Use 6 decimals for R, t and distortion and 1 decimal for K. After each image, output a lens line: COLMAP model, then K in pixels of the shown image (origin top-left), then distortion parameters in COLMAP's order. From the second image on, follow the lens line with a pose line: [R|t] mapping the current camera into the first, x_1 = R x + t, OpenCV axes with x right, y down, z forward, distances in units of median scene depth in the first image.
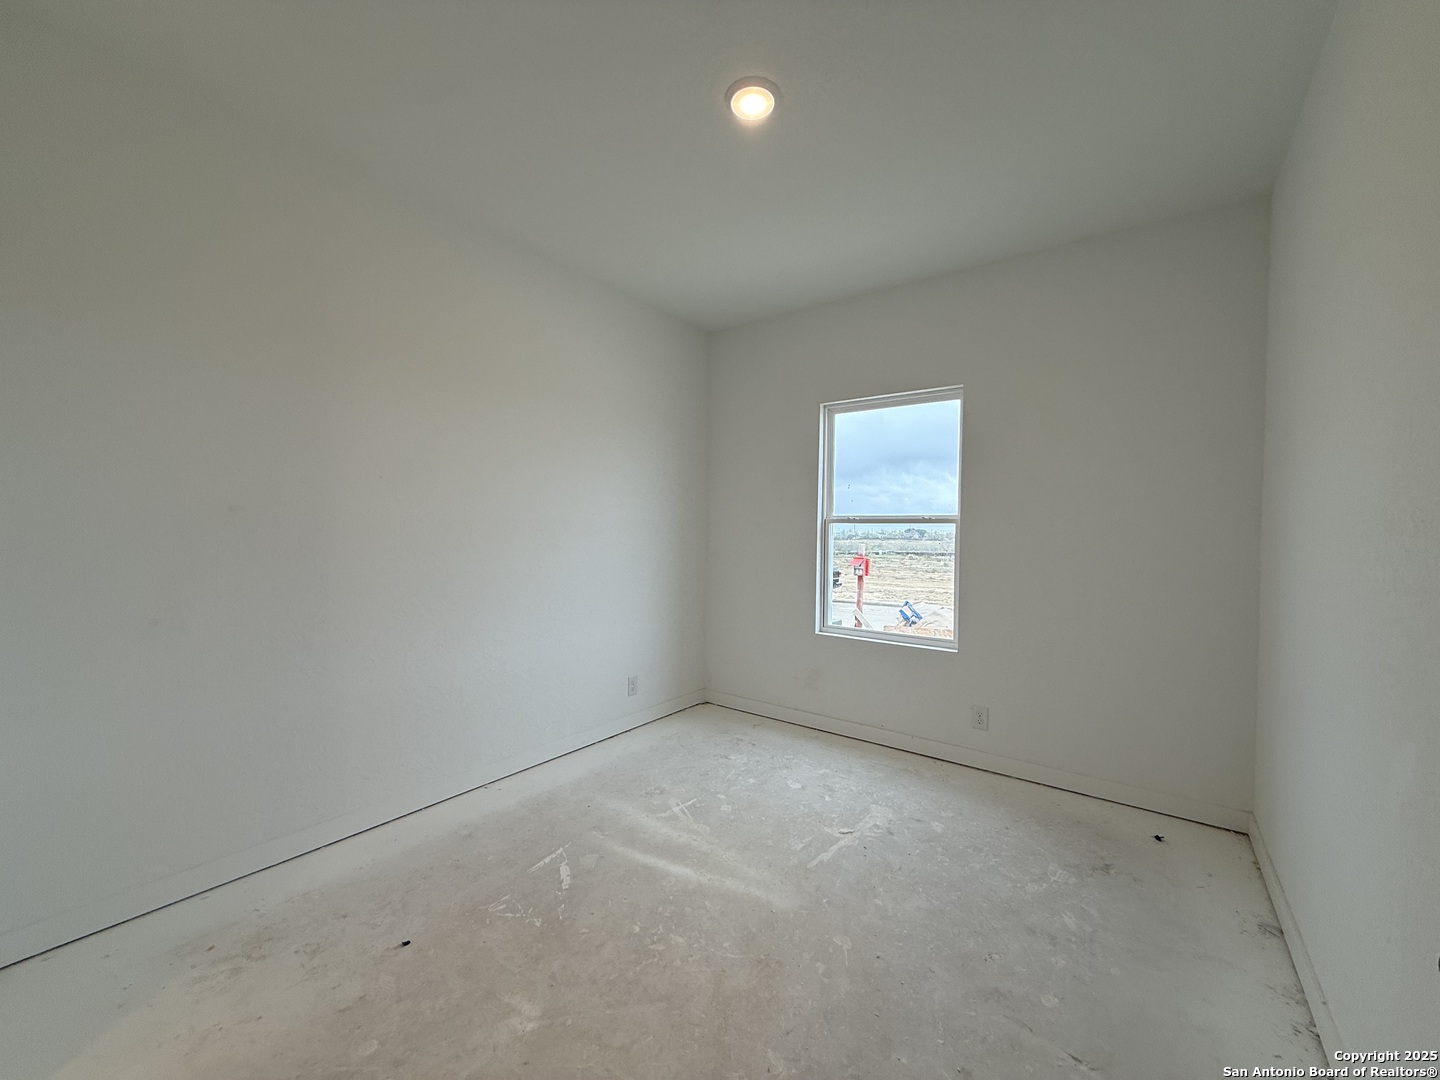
lens RADIAL K [[564.1, 0, 720.0], [0, 564.1, 540.0], [0, 0, 1]] dist [-0.001606, -0.000047]
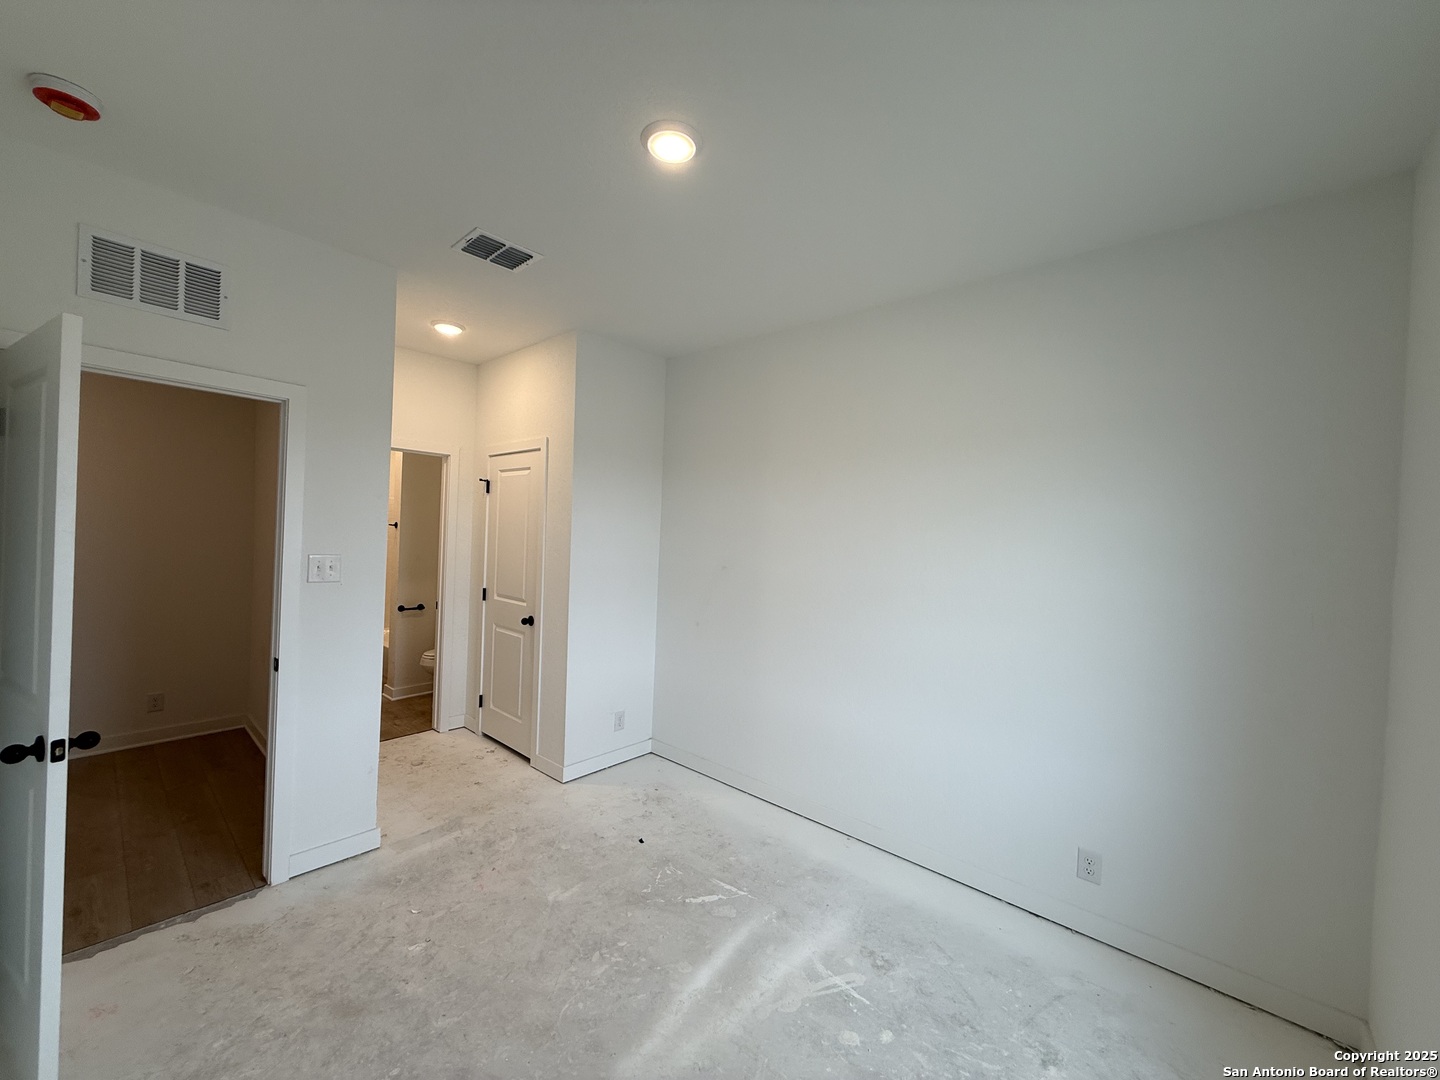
lens RADIAL K [[571.4, 0, 720.0], [0, 571.4, 540.0], [0, 0, 1]] dist [-0.002320, -0.000113]
pose [[-0.091472, -0.008375, -0.995772, 0.776126], [-0.052999, 0.998588, -0.003531, -0.114189], [0.994396, 0.052452, -0.091786, 0.969371]]
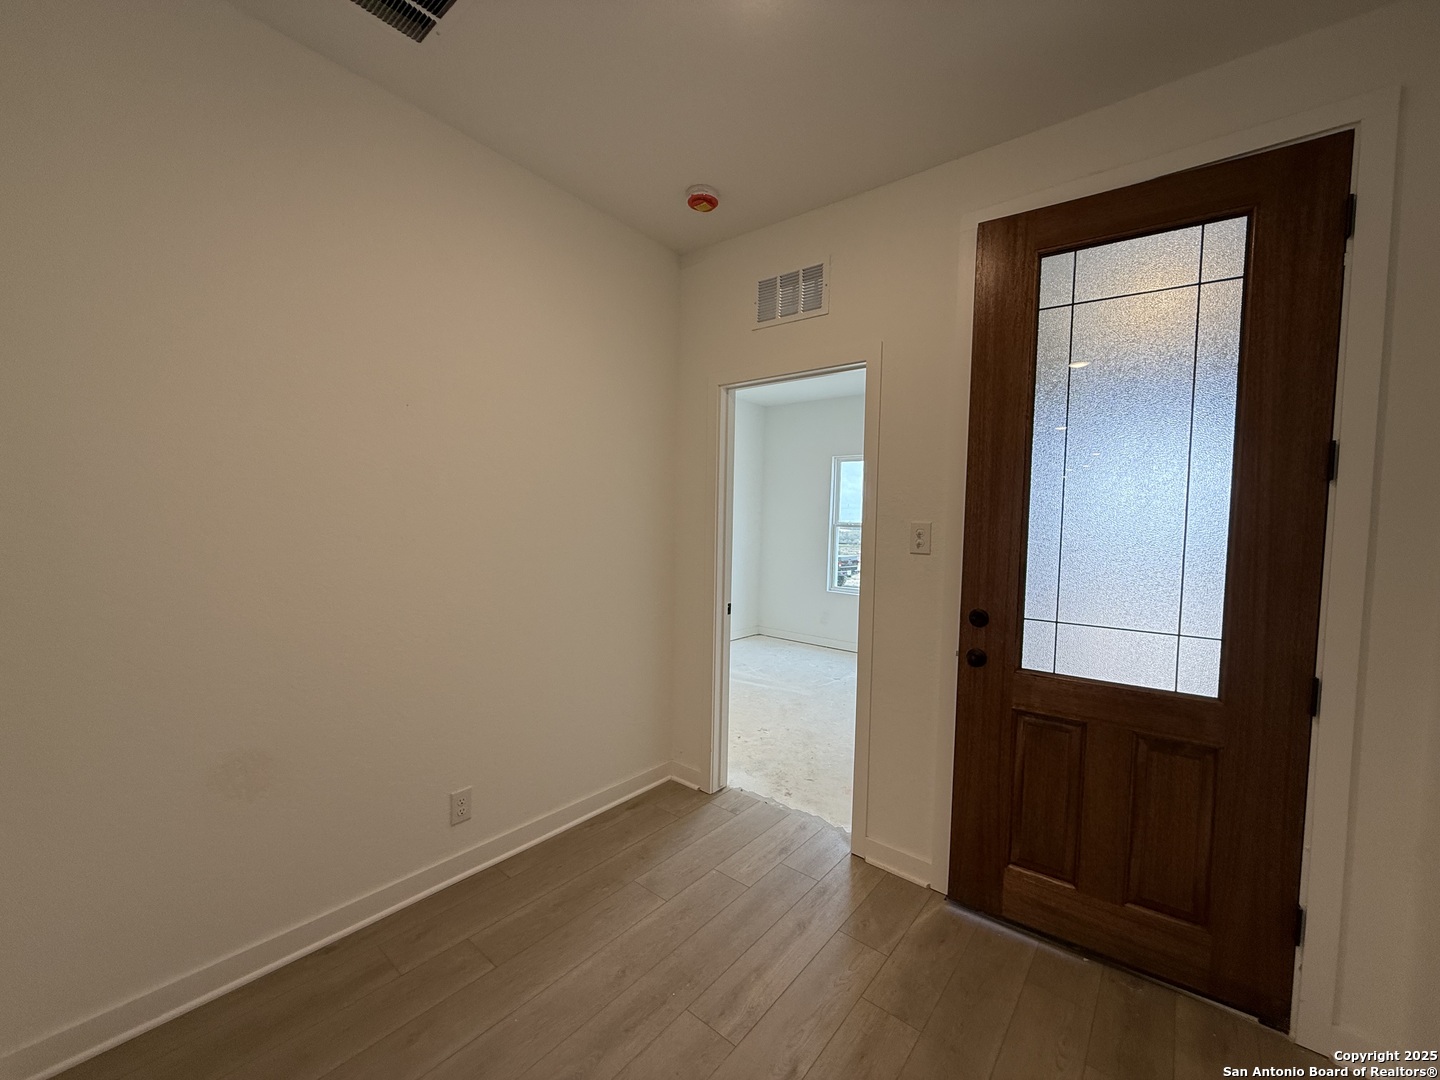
lens RADIAL K [[571.4, 0, 720.0], [0, 571.4, 540.0], [0, 0, 1]] dist [-0.002320, -0.000113]
pose [[0.999067, 0.014592, -0.040642, -0.132756], [-0.013534, 0.999566, 0.026176, -0.044774], [0.041007, -0.025602, 0.998831, -1.138153]]
